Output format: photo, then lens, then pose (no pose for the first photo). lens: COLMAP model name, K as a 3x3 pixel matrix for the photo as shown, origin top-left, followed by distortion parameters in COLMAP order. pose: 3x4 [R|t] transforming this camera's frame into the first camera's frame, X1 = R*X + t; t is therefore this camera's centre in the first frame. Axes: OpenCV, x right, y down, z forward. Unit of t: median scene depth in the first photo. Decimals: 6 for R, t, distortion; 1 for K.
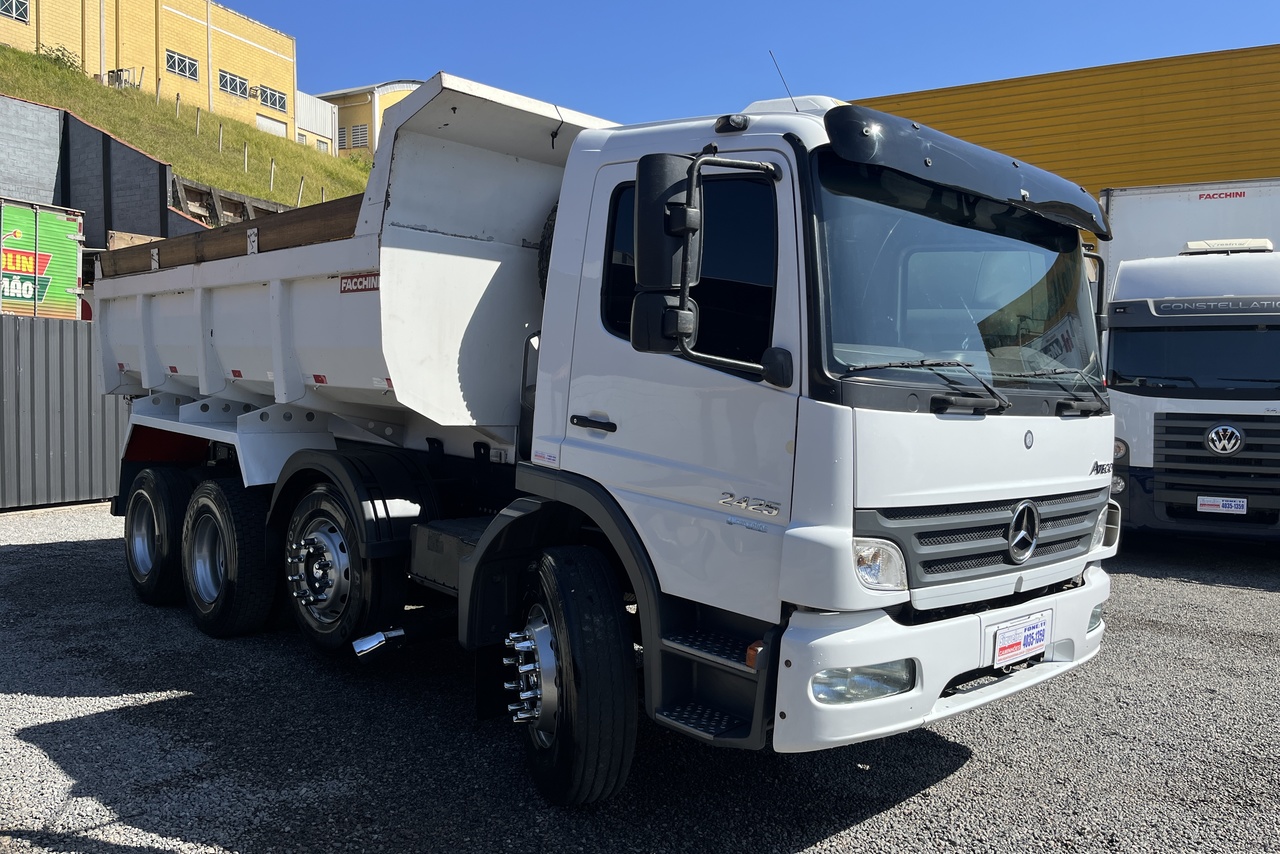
lens RADIAL K [[986.2, 0, 643.1], [0, 986.2, 423.8], [0, 0, 1]] dist [0.023812, -0.003301]
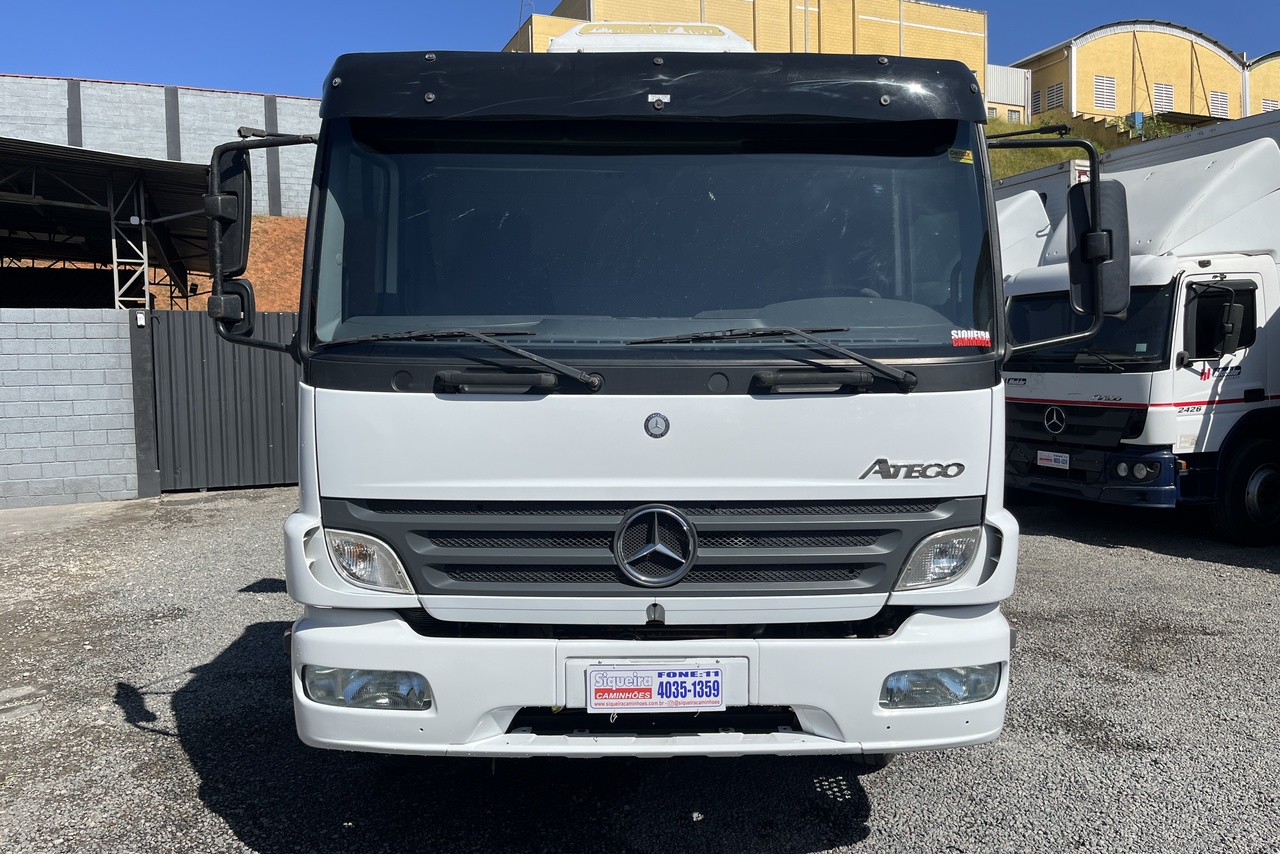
lens RADIAL K [[986.2, 0, 643.1], [0, 986.2, 423.8], [0, 0, 1]] dist [0.023812, -0.003301]
pose [[0.742381, 0.013517, -0.669842, 0.718989], [0.001470, 0.999761, 0.021803, -0.001599], [0.669976, -0.017171, 0.742184, 0.348768]]
